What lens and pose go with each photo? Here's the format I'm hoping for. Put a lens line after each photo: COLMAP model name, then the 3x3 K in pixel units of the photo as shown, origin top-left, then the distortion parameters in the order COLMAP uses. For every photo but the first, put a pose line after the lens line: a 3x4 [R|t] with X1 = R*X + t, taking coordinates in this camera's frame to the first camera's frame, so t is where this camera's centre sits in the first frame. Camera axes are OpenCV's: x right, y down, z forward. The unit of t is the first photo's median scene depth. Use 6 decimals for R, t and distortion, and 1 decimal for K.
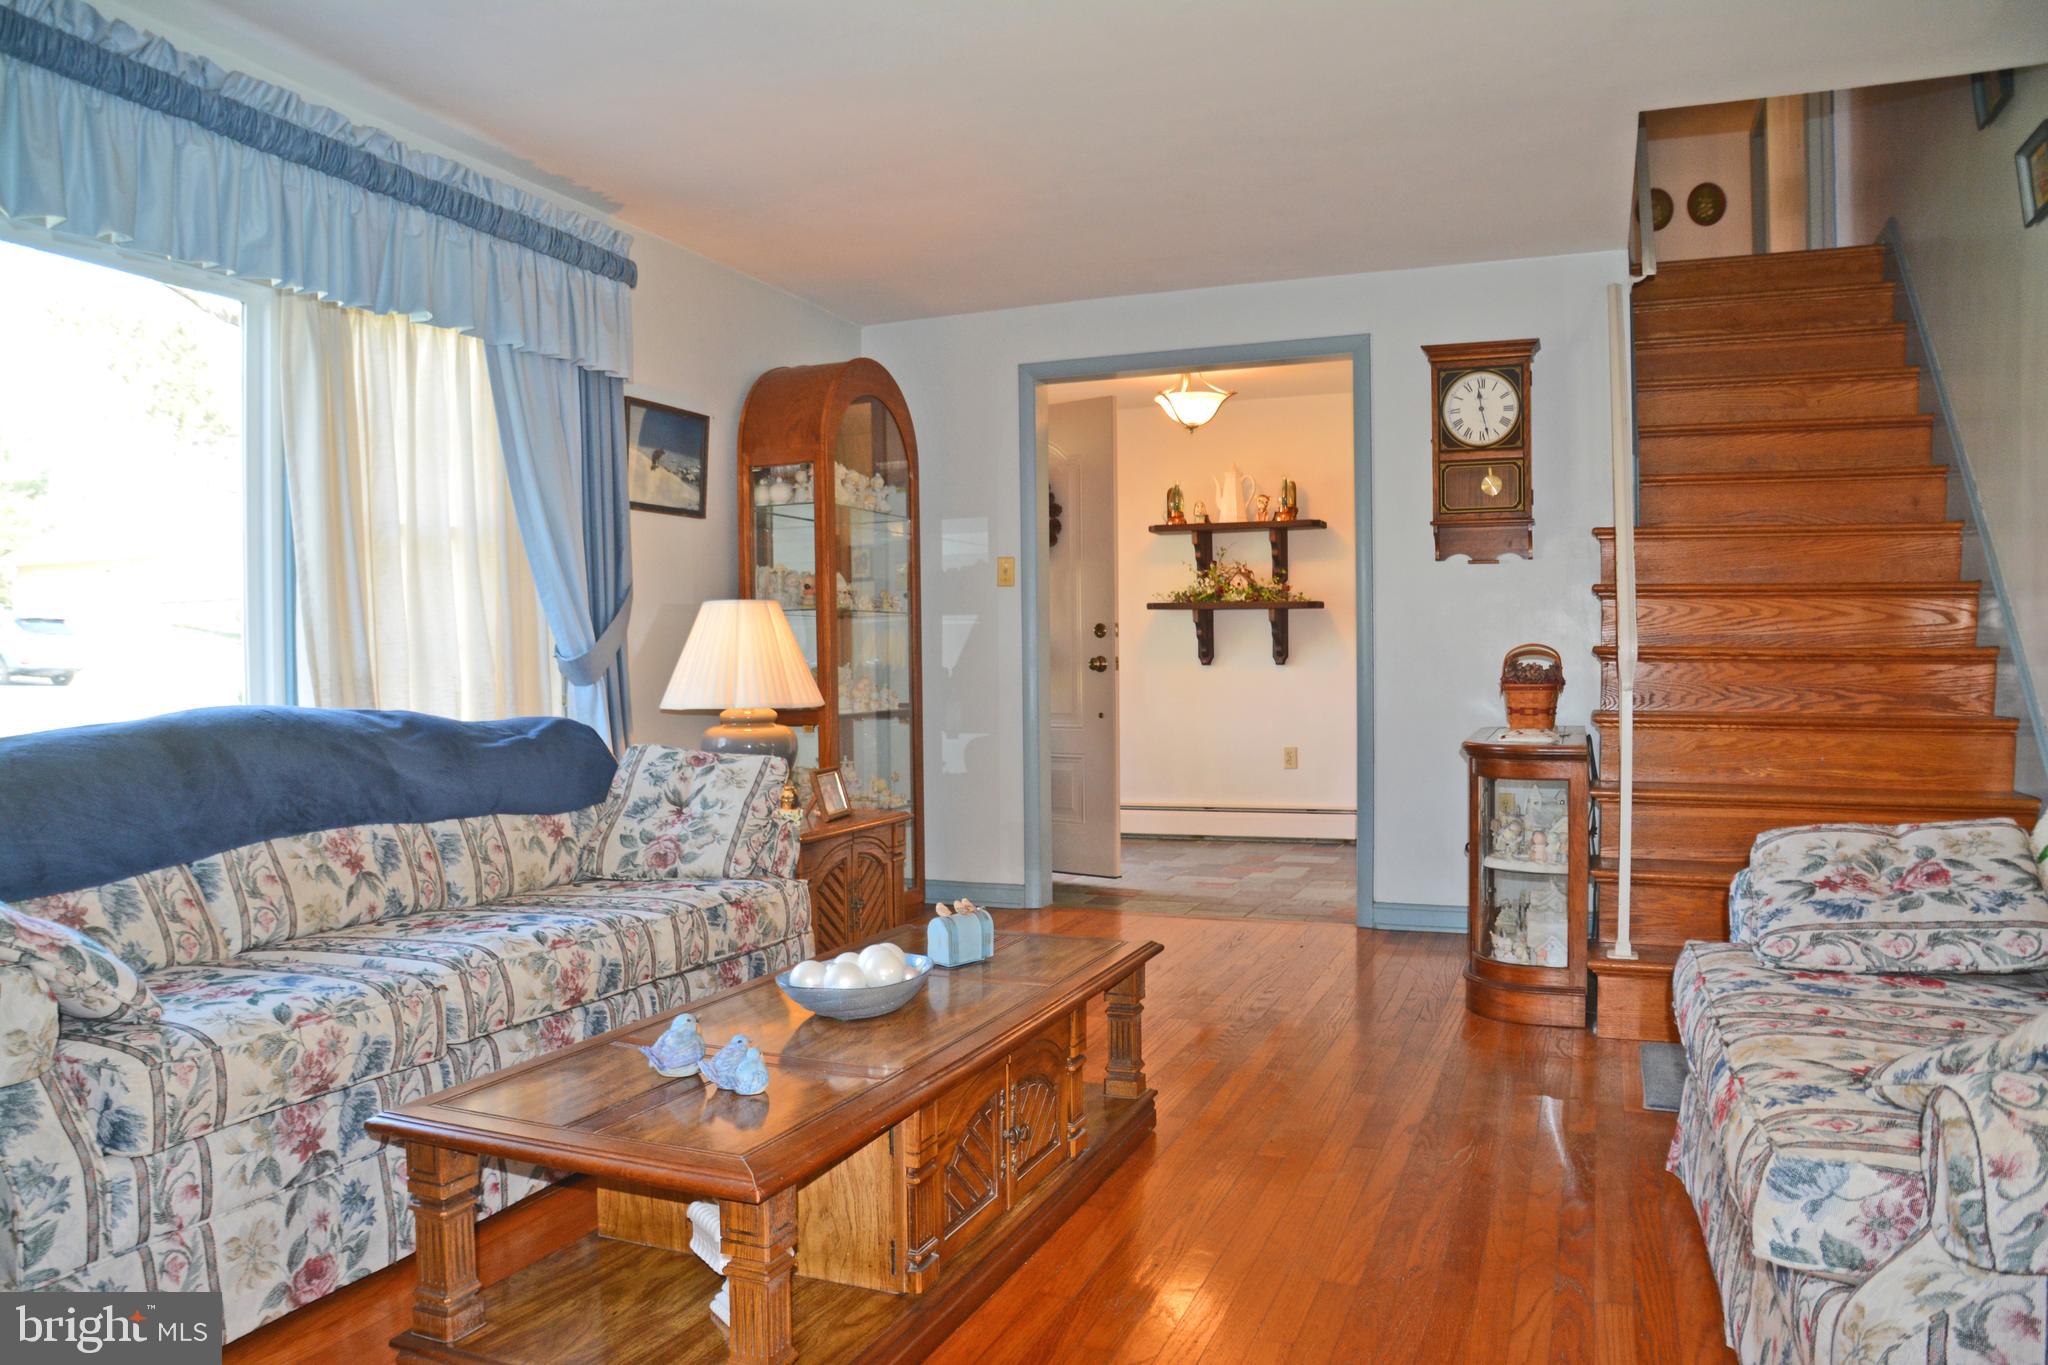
lens RADIAL K [[1436.4, 0, 1004.8], [0, 1436.4, 702.1], [0, 0, 1]] dist [-0.137657, 0.080530]
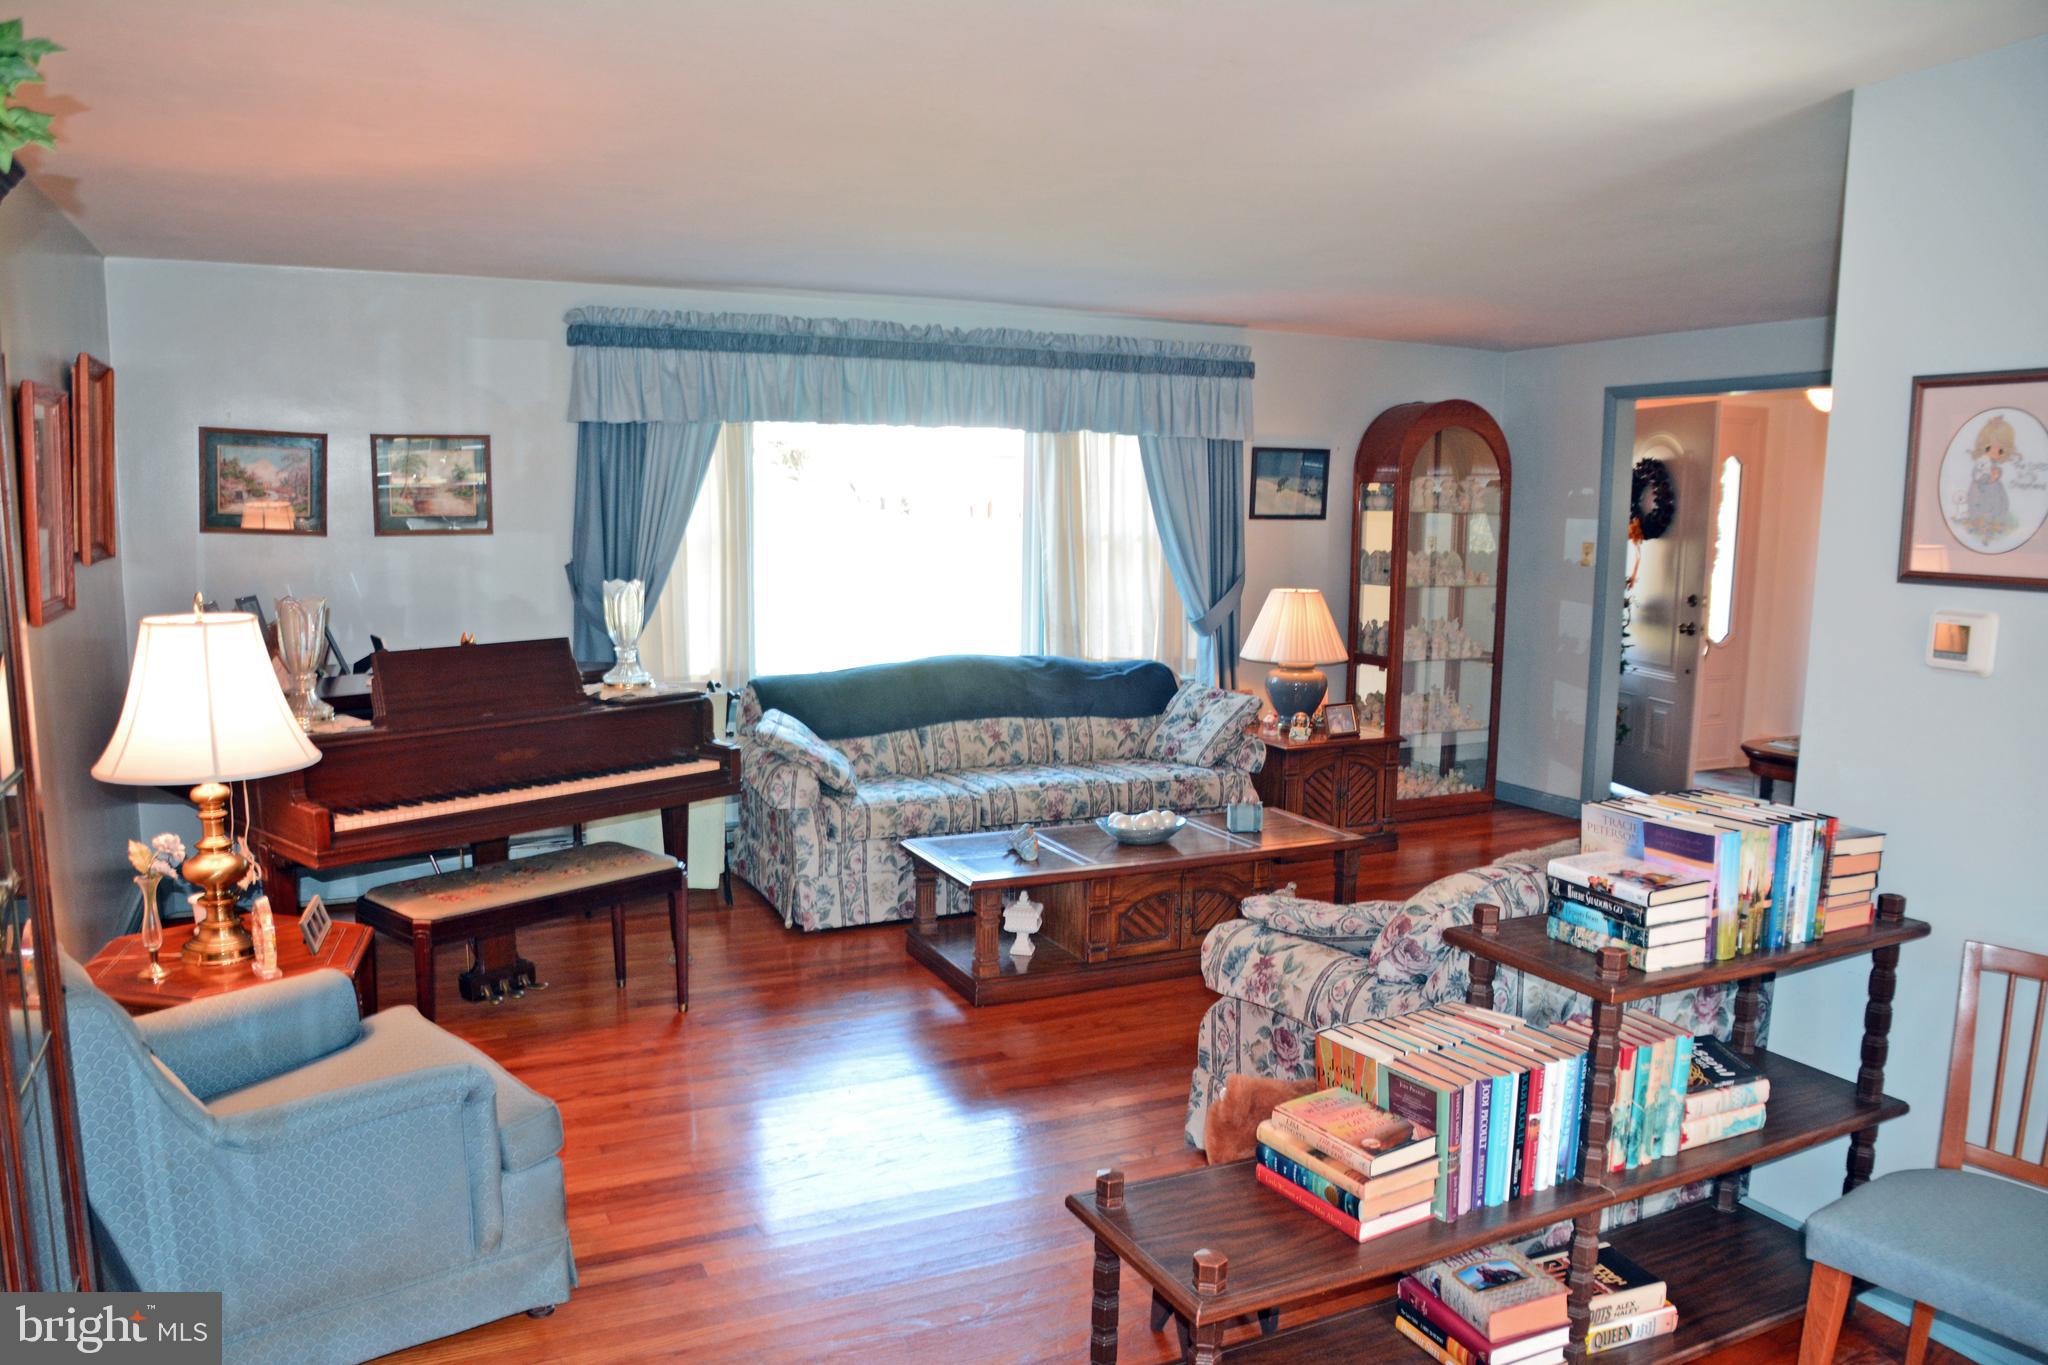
lens RADIAL K [[1436.4, 0, 1004.8], [0, 1436.4, 702.1], [0, 0, 1]] dist [-0.137657, 0.080530]
pose [[0.739058, 0.109683, -0.664652, 0.846616], [-0.036405, 0.991717, 0.123177, -0.175315], [0.672657, -0.066839, 0.736929, -0.488314]]
